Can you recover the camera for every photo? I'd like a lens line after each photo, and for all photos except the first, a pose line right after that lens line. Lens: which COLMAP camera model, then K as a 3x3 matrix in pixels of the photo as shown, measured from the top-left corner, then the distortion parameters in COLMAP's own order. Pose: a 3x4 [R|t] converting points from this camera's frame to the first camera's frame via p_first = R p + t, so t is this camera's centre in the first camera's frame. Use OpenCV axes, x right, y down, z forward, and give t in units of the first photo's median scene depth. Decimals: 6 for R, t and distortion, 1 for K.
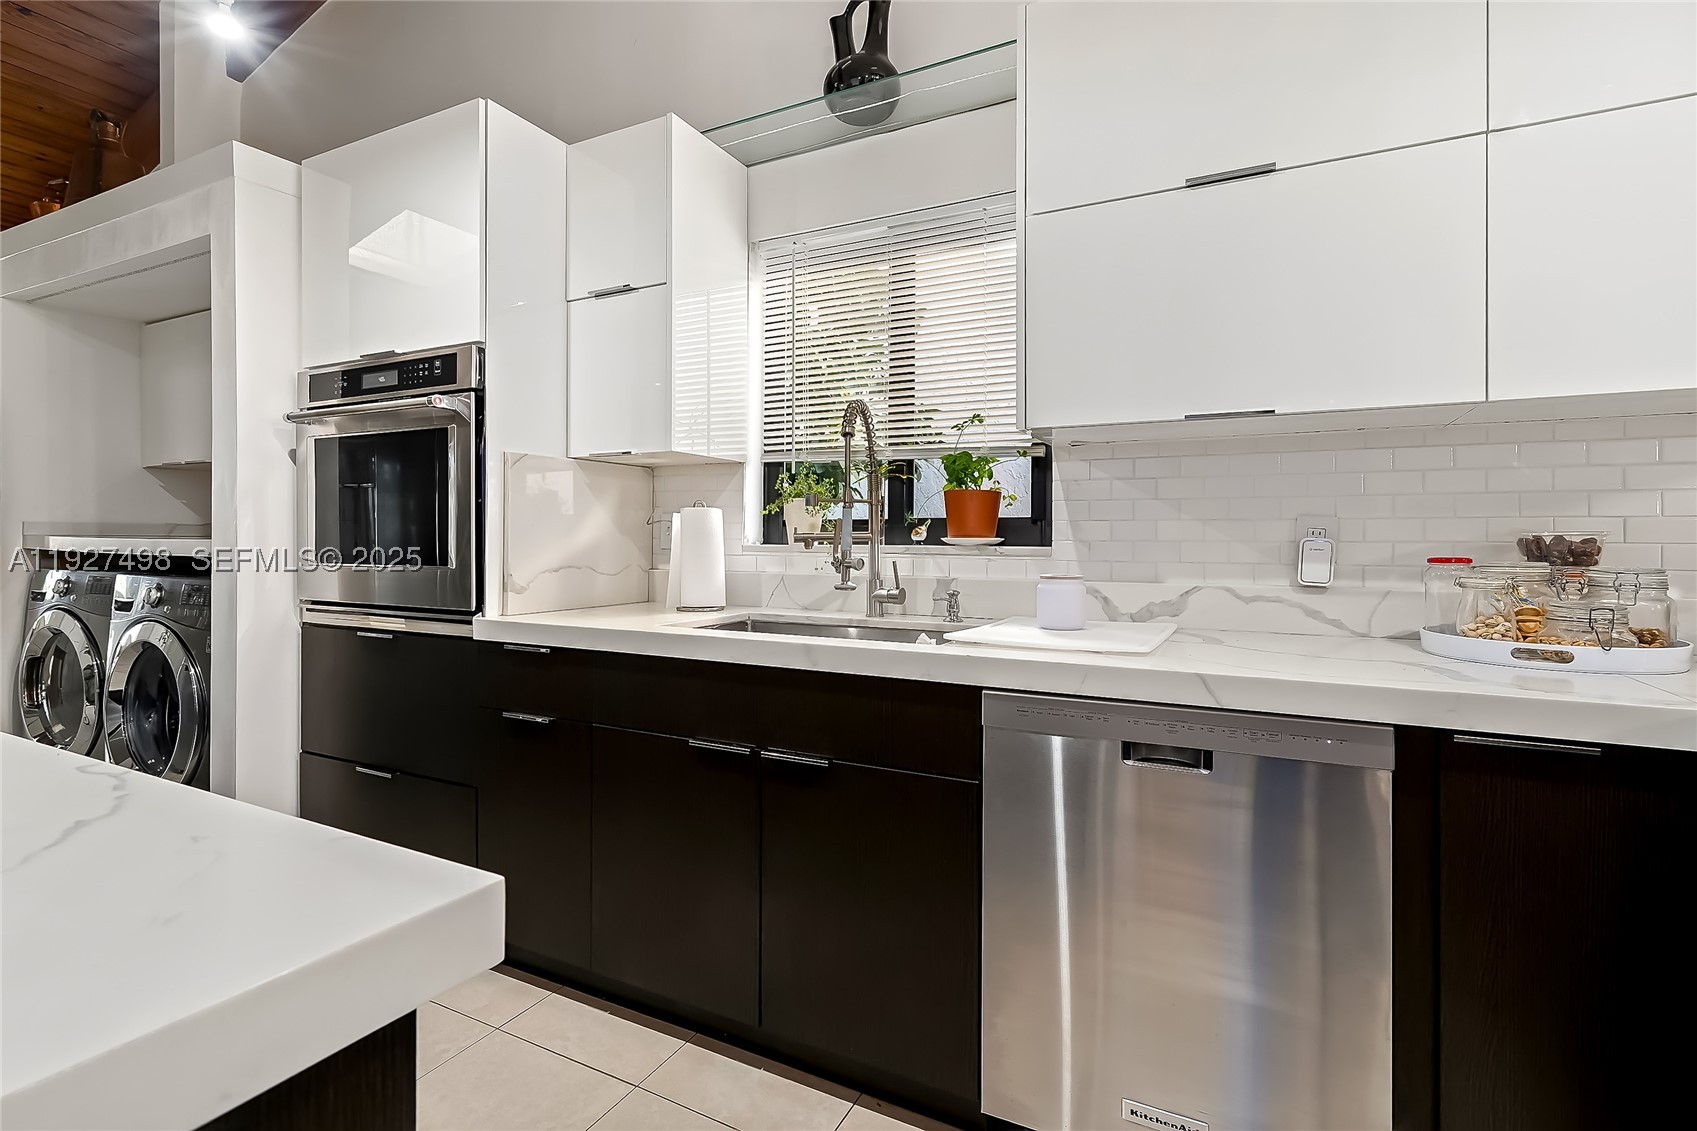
lens RADIAL K [[786.7, 0, 846.6], [0, 786.7, 537.9], [0, 0, 1]] dist [-0.013580, 0.000088]
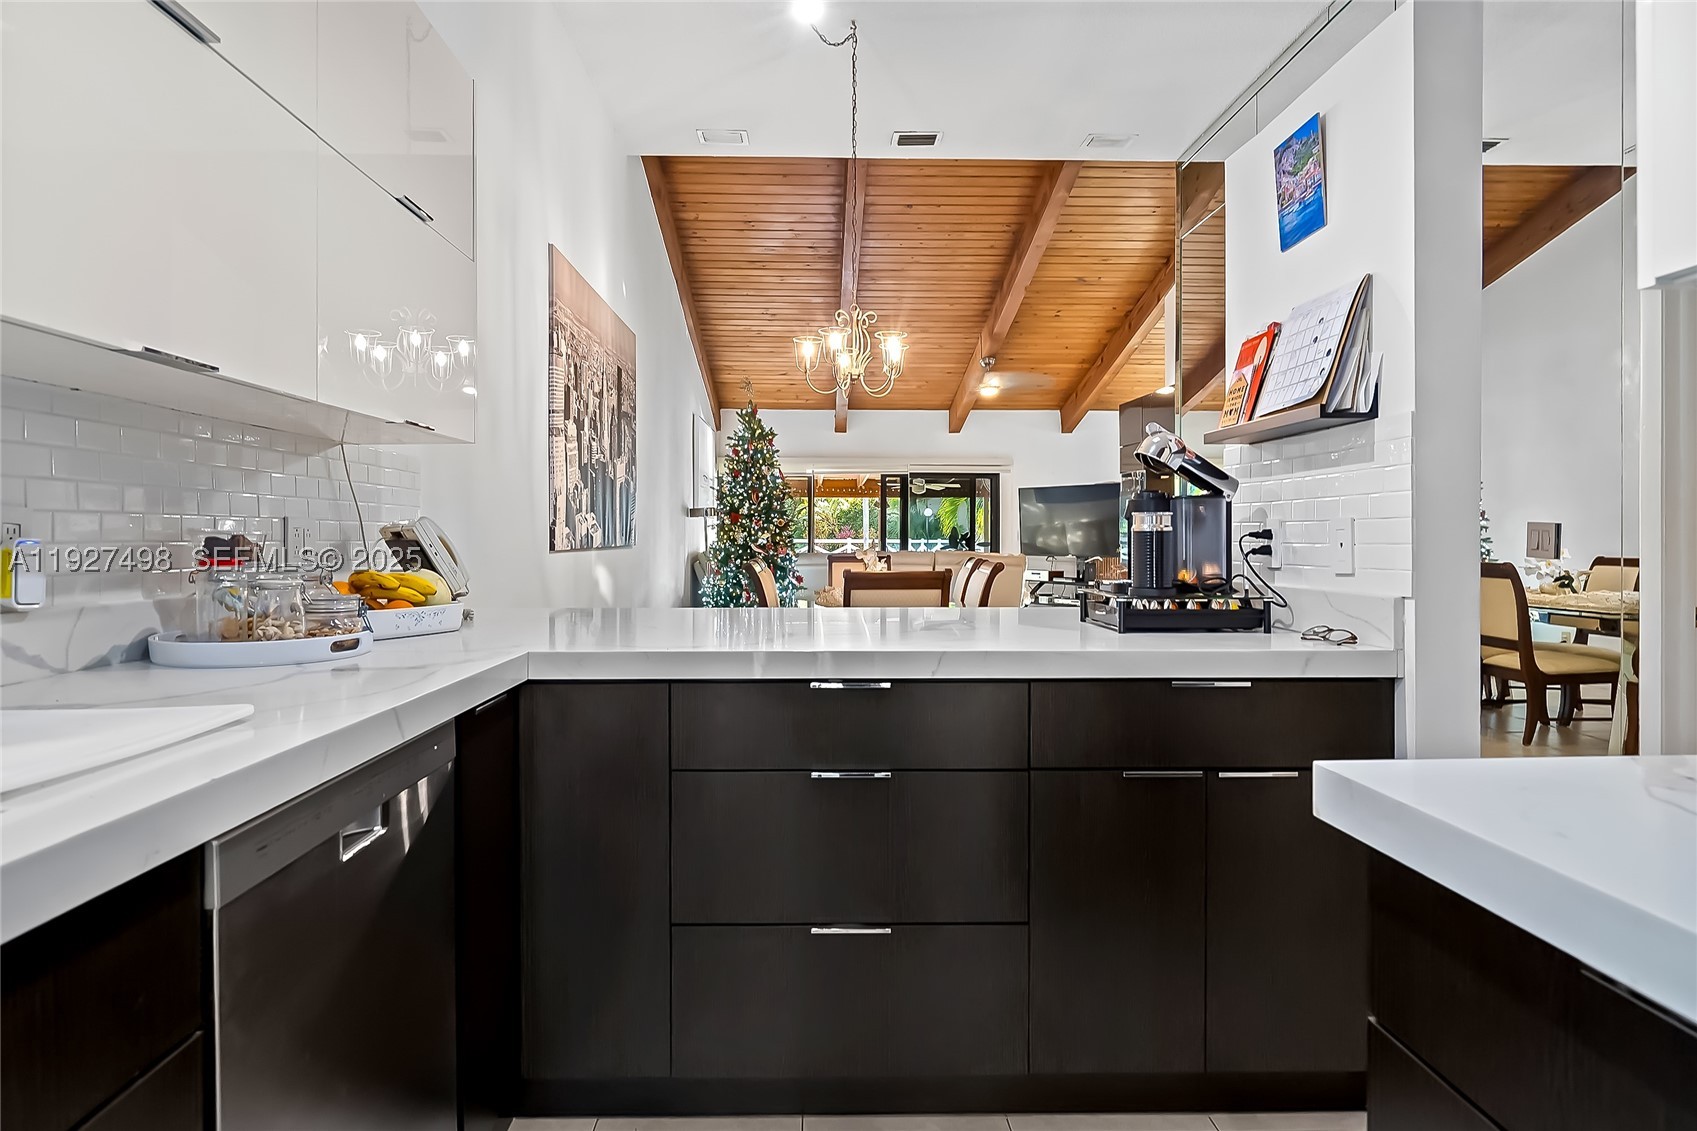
lens RADIAL K [[974.7, 0, 843.7], [0, 974.7, 538.7], [0, 0, 1]] dist [-0.005132, 0.000094]
pose [[-0.480016, -0.010689, 0.877195, -0.485364], [-0.002830, 0.999939, 0.010636, -0.011001], [-0.877255, 0.002623, -0.480017, 0.803541]]
